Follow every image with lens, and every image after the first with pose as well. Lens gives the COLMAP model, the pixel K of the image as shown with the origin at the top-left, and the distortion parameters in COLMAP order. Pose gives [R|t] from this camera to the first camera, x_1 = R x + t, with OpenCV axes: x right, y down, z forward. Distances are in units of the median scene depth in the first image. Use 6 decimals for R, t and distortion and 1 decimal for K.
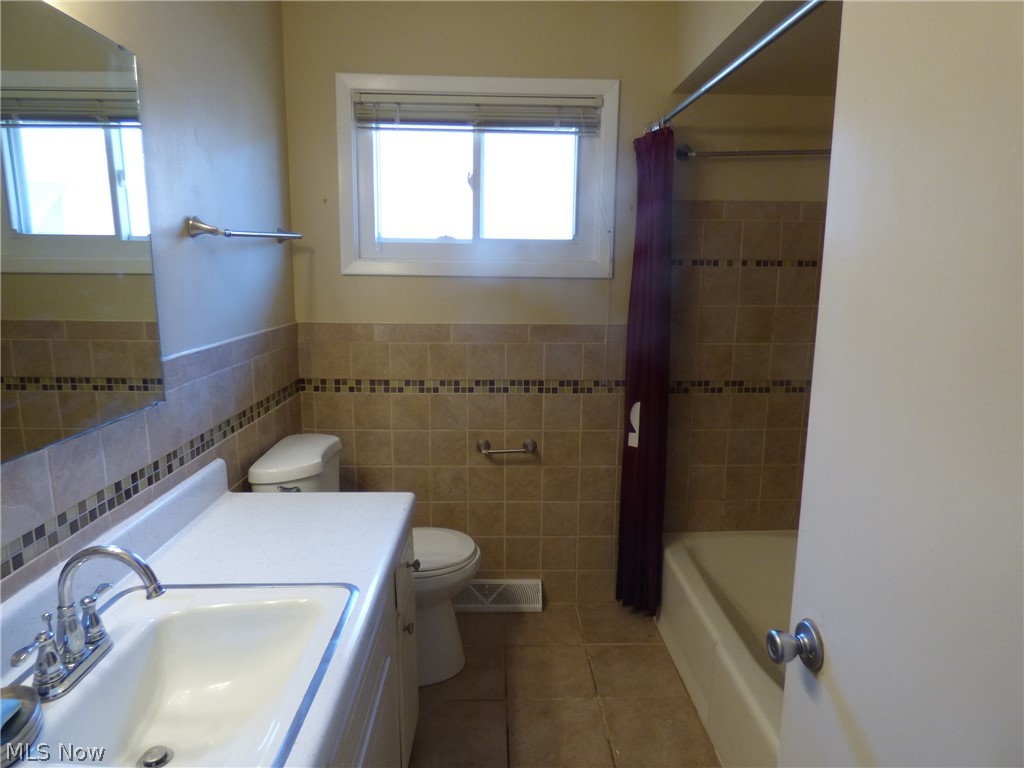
lens RADIAL K [[634.0, 0, 513.1], [0, 634.0, 381.3], [0, 0, 1]] dist [0.005271, 0.002636]
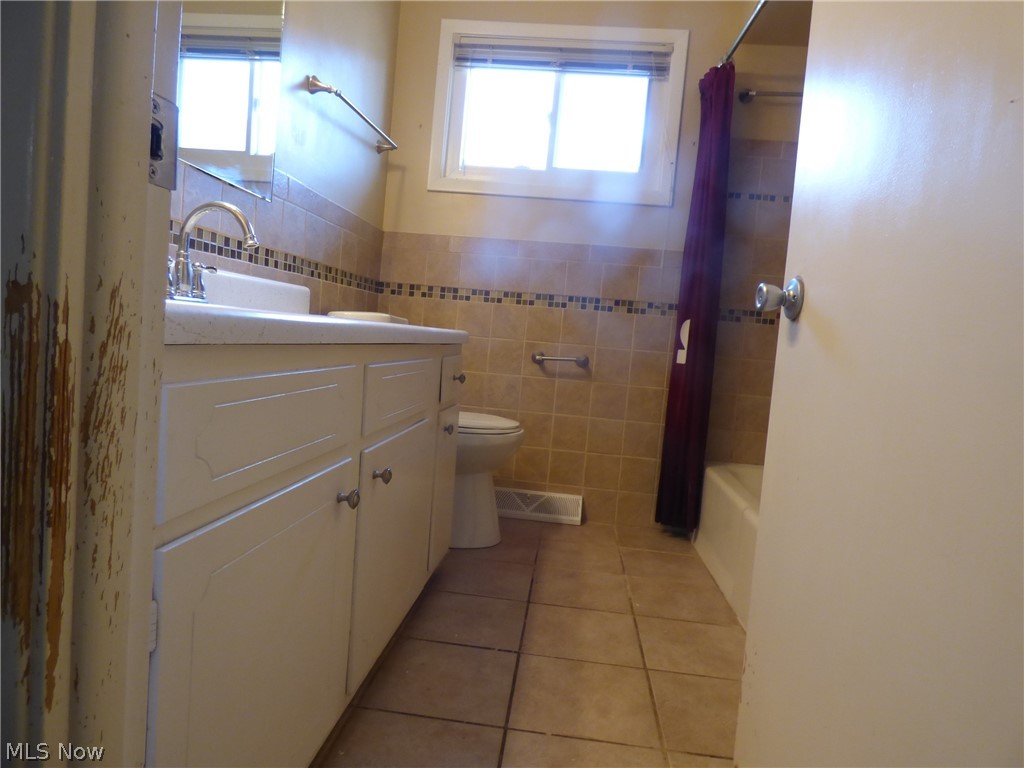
lens RADIAL K [[634.0, 0, 513.8], [0, 634.0, 362.7], [0, 0, 1]] dist [0.005271, 0.002636]
pose [[0.989055, 0.083713, -0.121499, 0.043868], [-0.098722, 0.987449, -0.123284, 0.254215], [0.109654, 0.133929, 0.984906, -0.051577]]
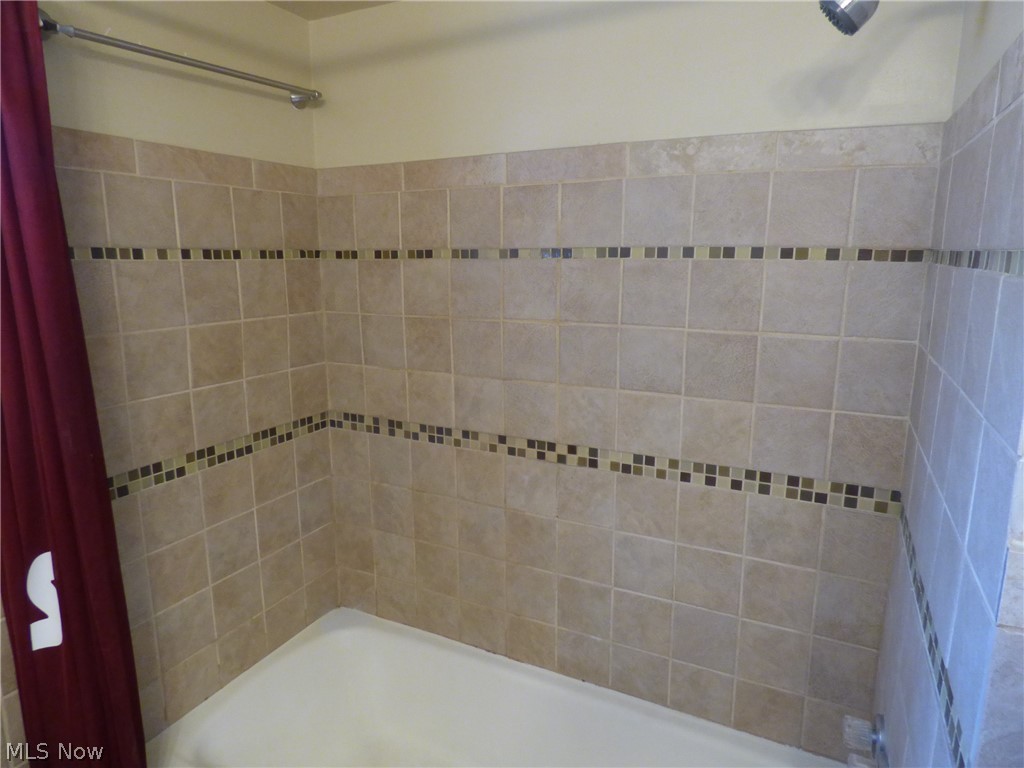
lens RADIAL K [[634.0, 0, 512.2], [0, 634.0, 381.7], [0, 0, 1]] dist [0.005271, 0.002636]
pose [[0.474405, -0.177259, 0.862275, -0.019847], [0.147213, 0.981698, 0.120816, -0.095723], [-0.867910, 0.069622, 0.491818, 0.452201]]
